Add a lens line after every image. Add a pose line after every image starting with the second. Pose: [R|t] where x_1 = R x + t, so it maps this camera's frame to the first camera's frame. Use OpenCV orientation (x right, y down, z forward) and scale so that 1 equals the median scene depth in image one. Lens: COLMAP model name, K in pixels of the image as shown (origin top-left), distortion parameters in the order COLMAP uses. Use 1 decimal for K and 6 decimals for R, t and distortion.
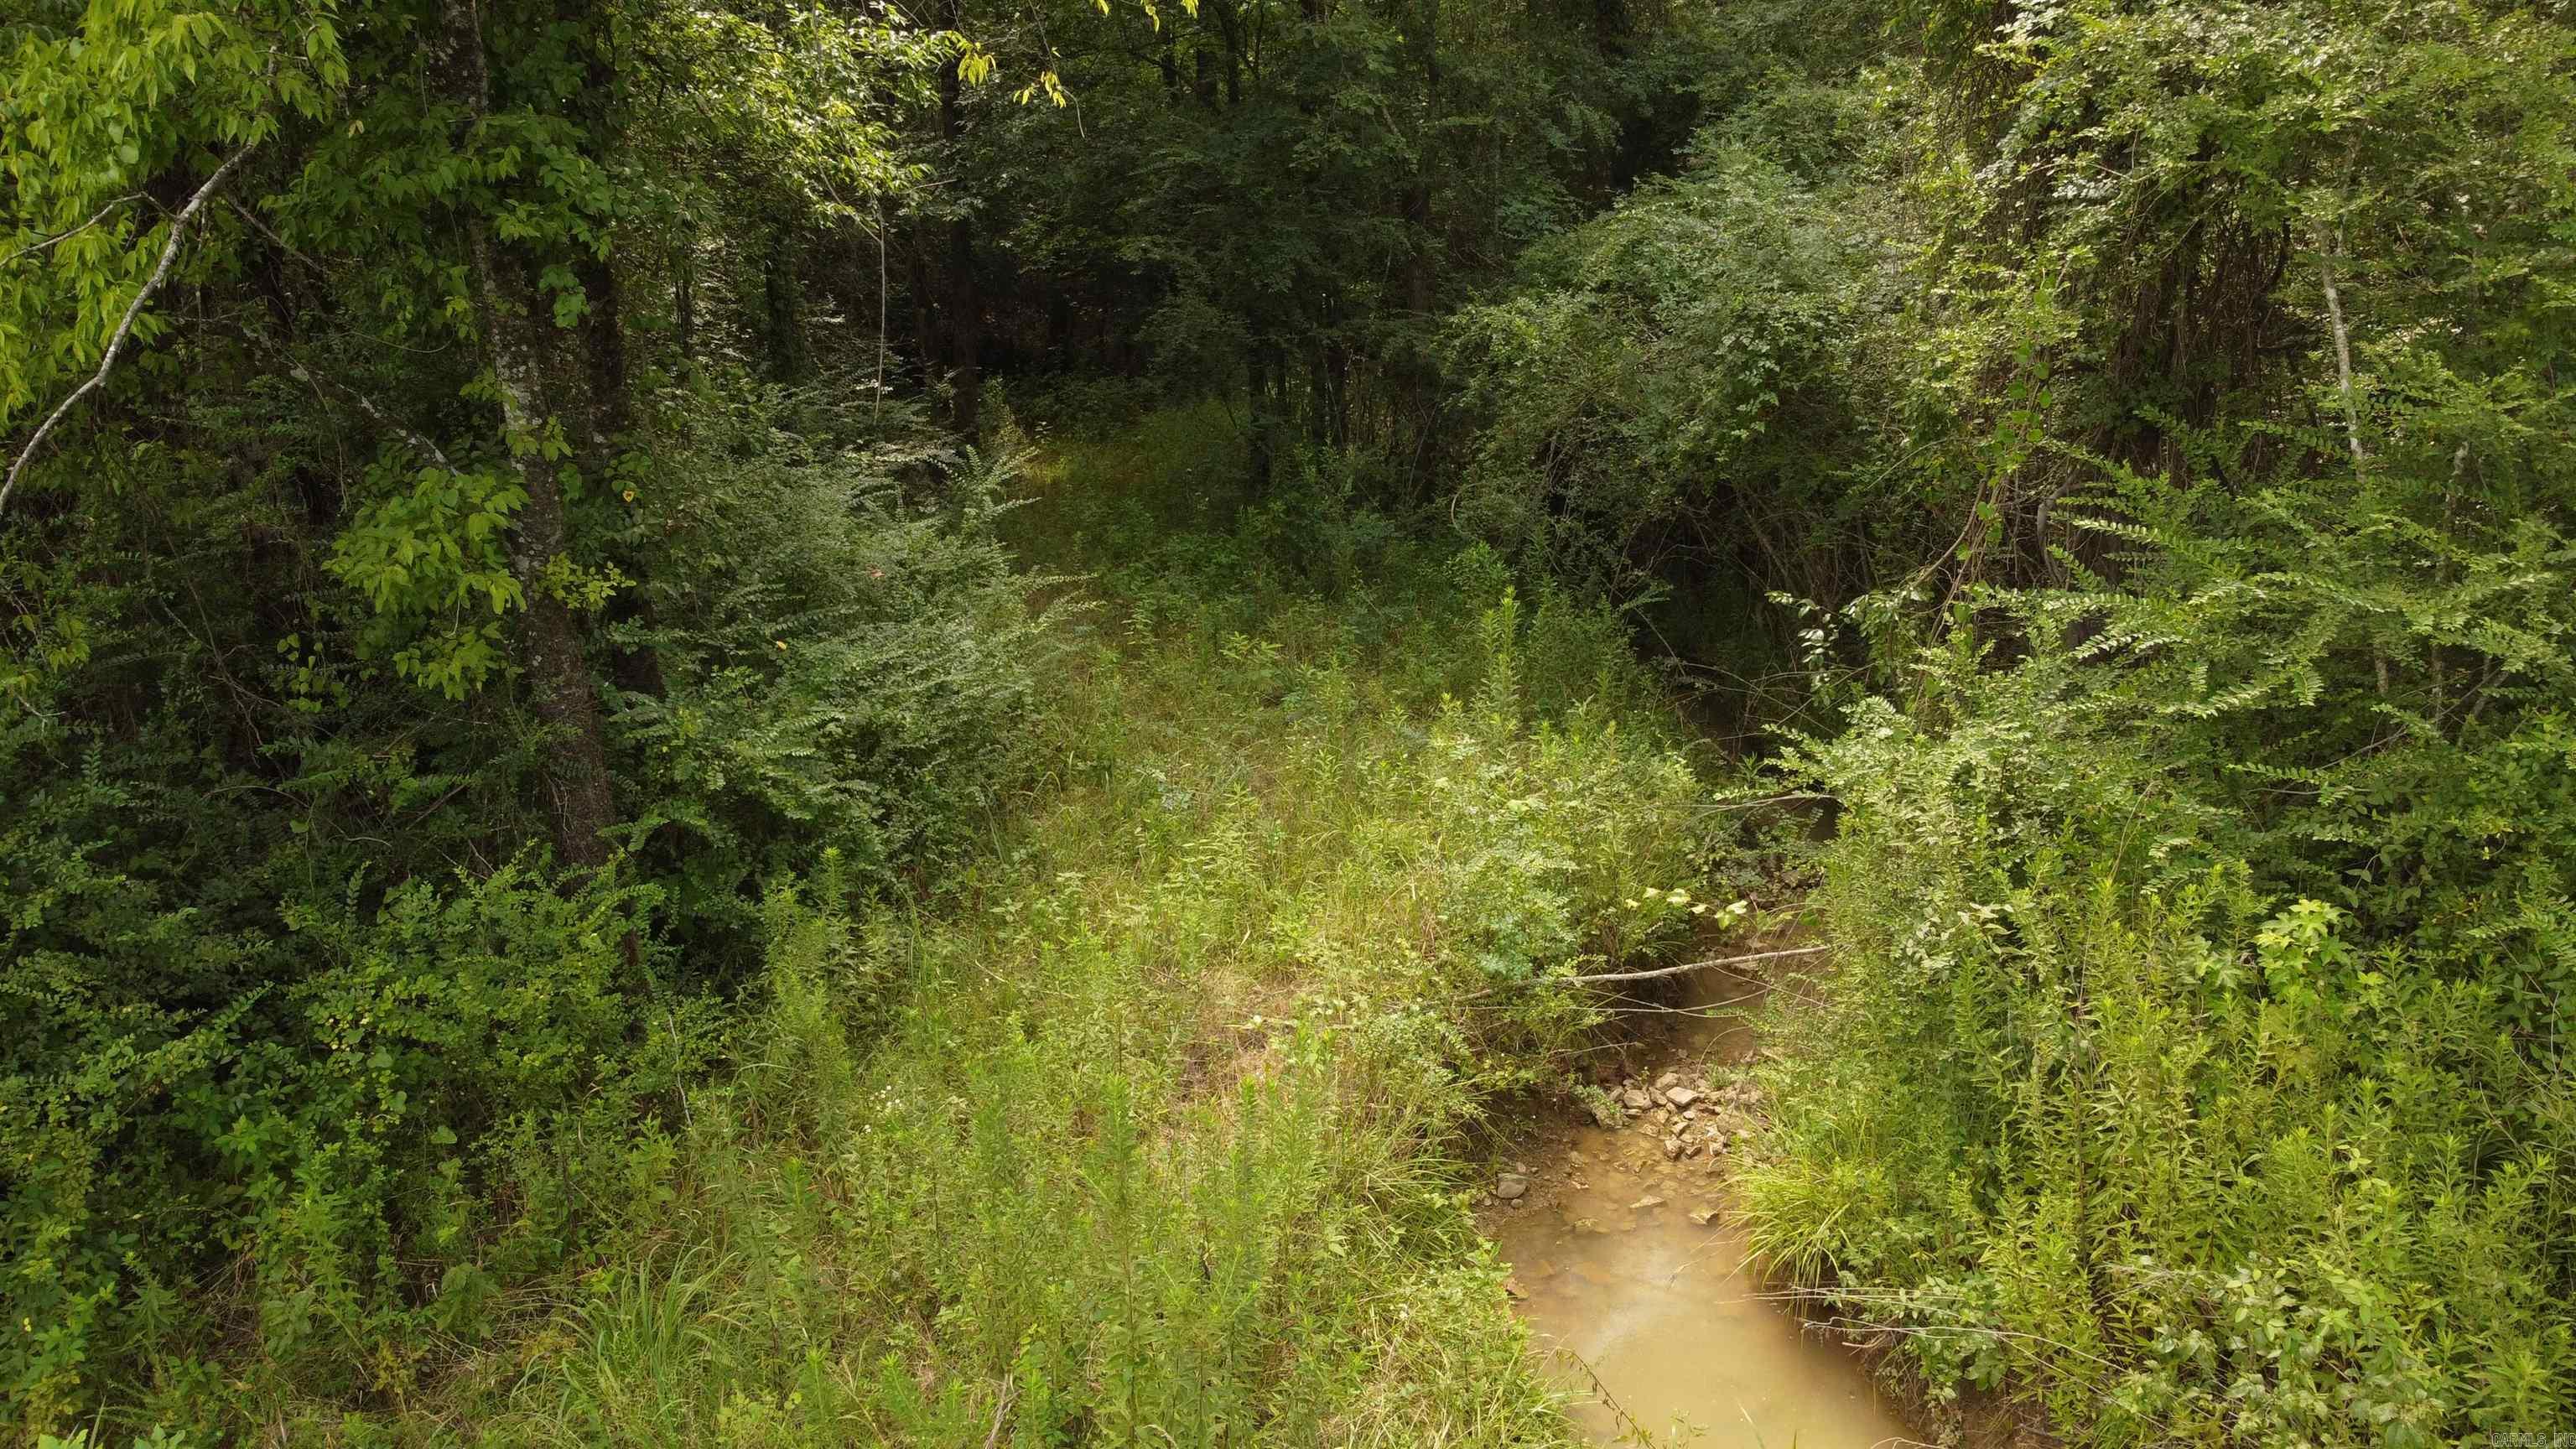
lens RADIAL K [[1962.4, 0, 1285.7], [0, 1962.4, 724.3], [0, 0, 1]] dist [-0.007507, 0.001151]
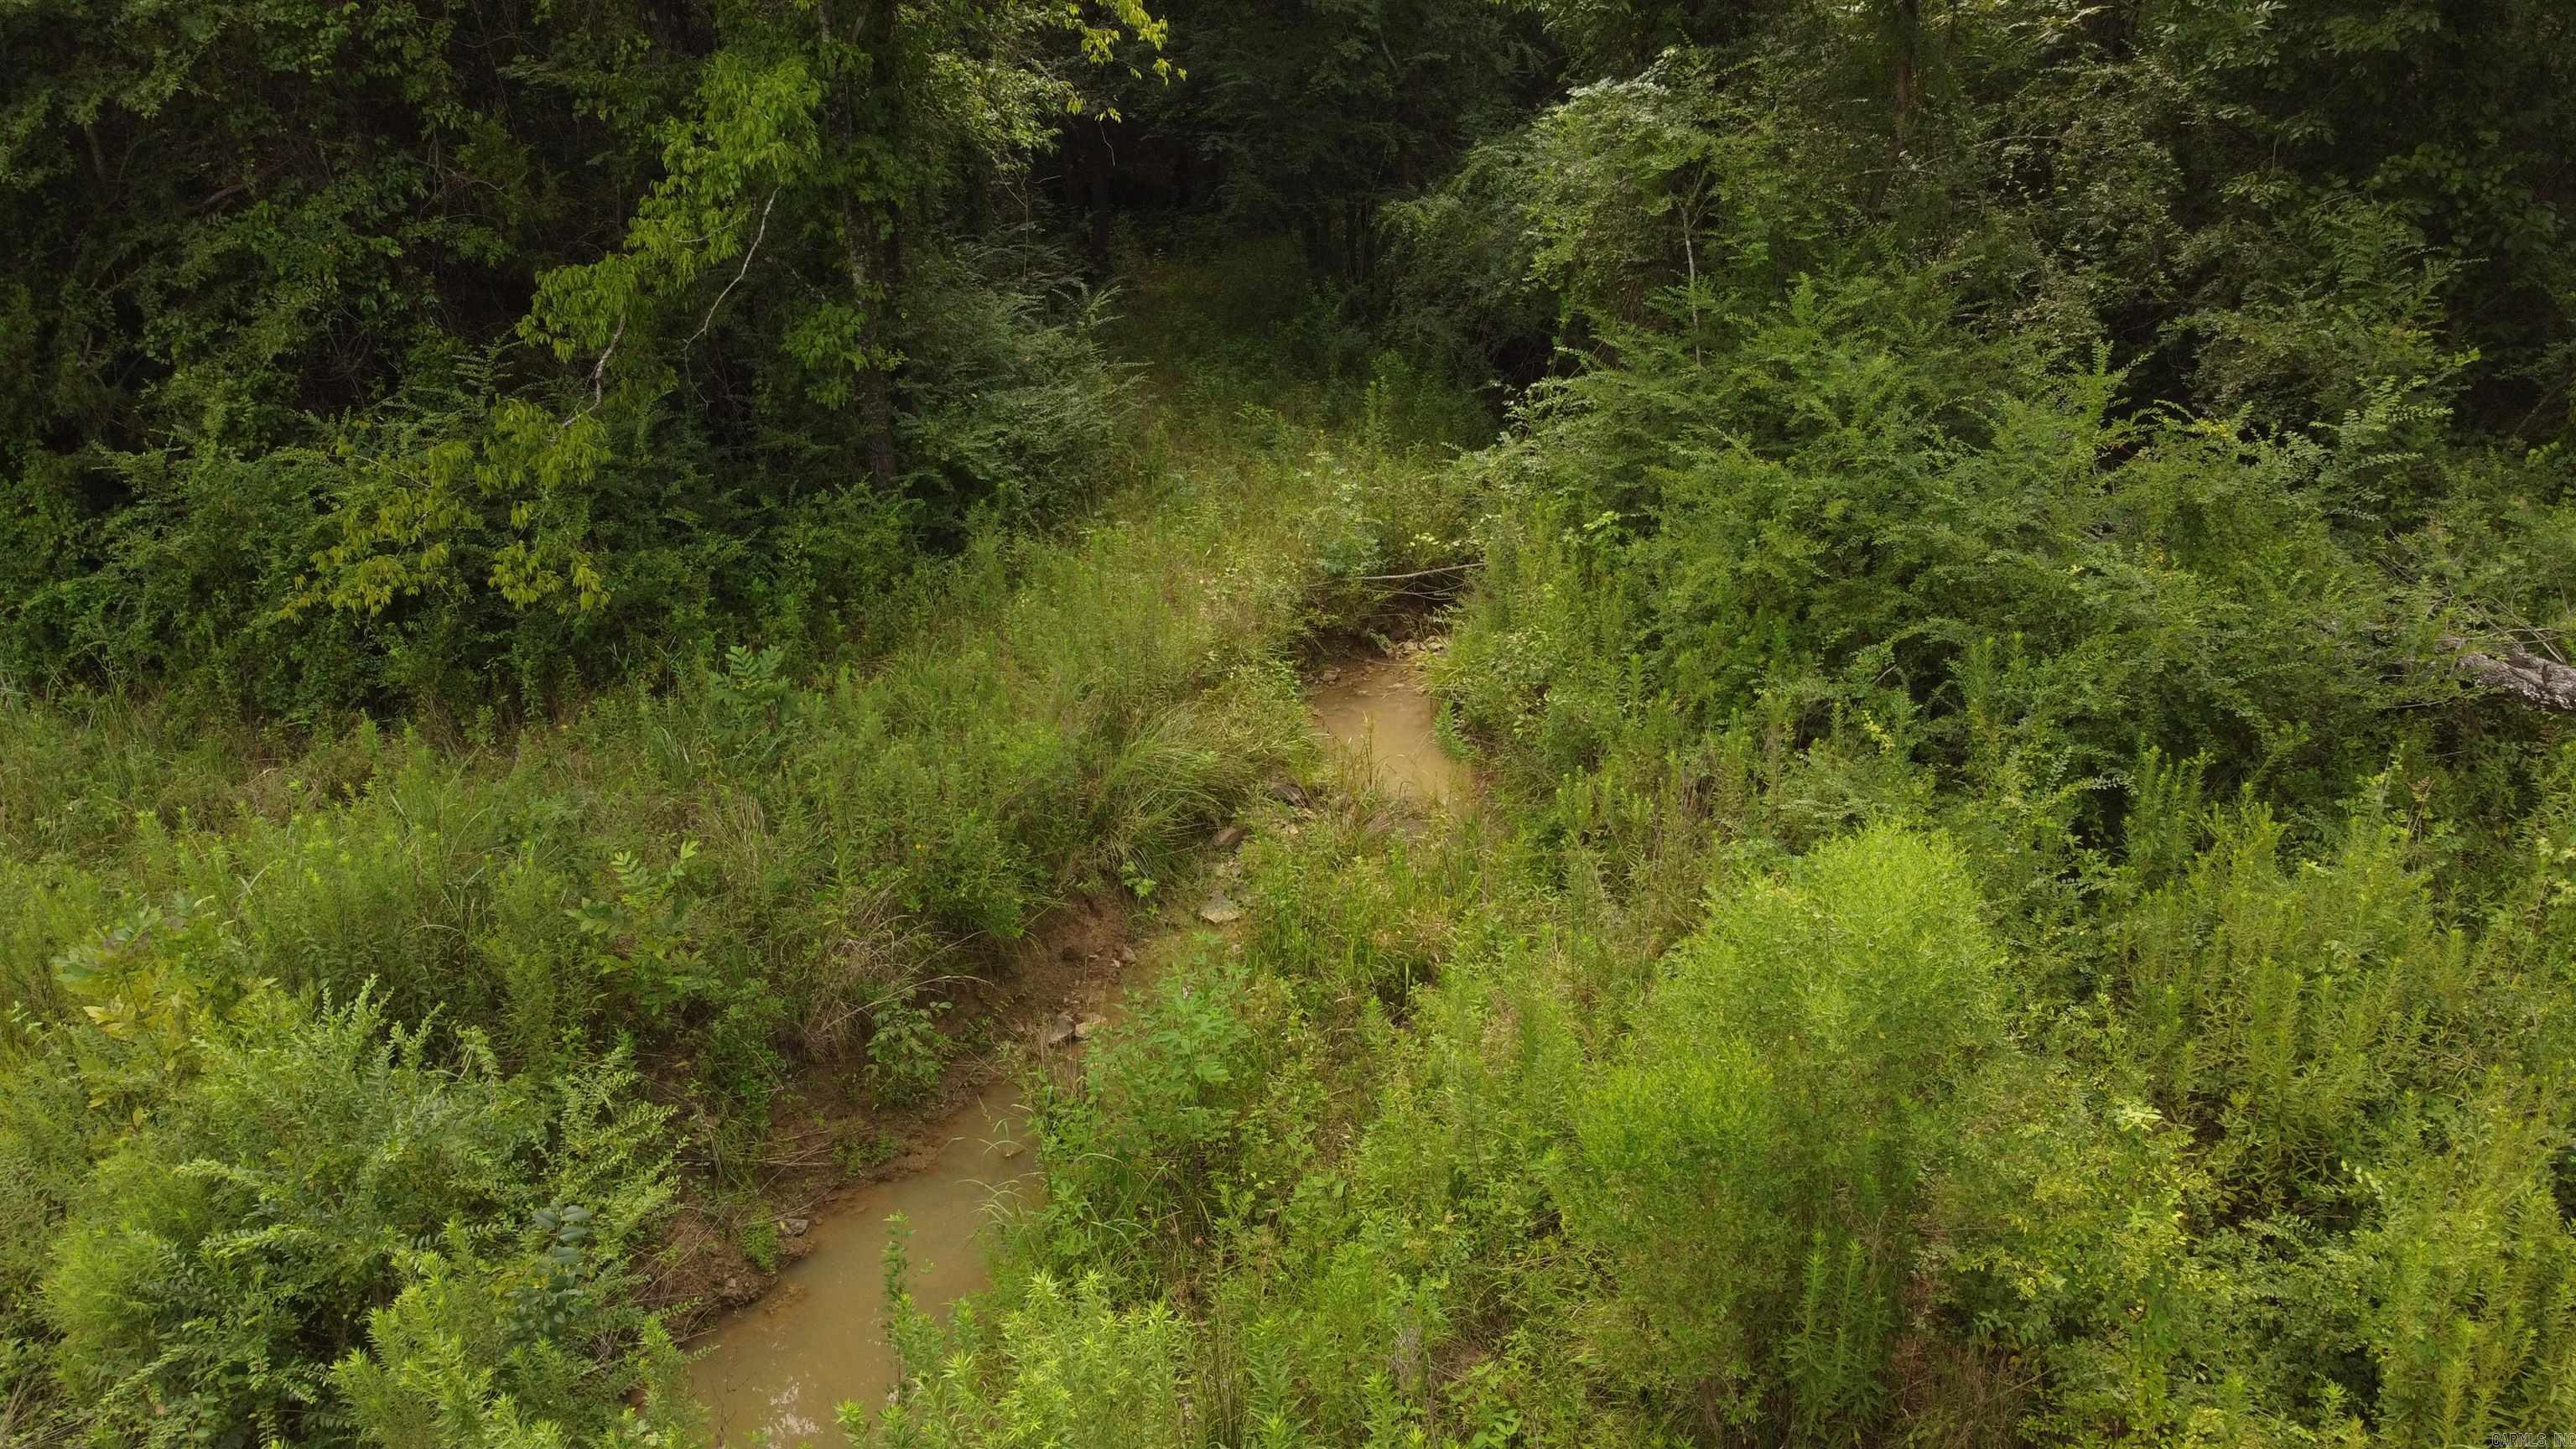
lens RADIAL K [[1962.4, 0, 1285.7], [0, 1962.4, 724.3], [0, 0, 1]] dist [-0.007507, 0.001151]
pose [[0.996037, 0.041532, -0.078642, 0.223855], [-0.033370, 0.994184, 0.102397, 0.078916], [0.082438, -0.099367, 0.991630, -0.971067]]
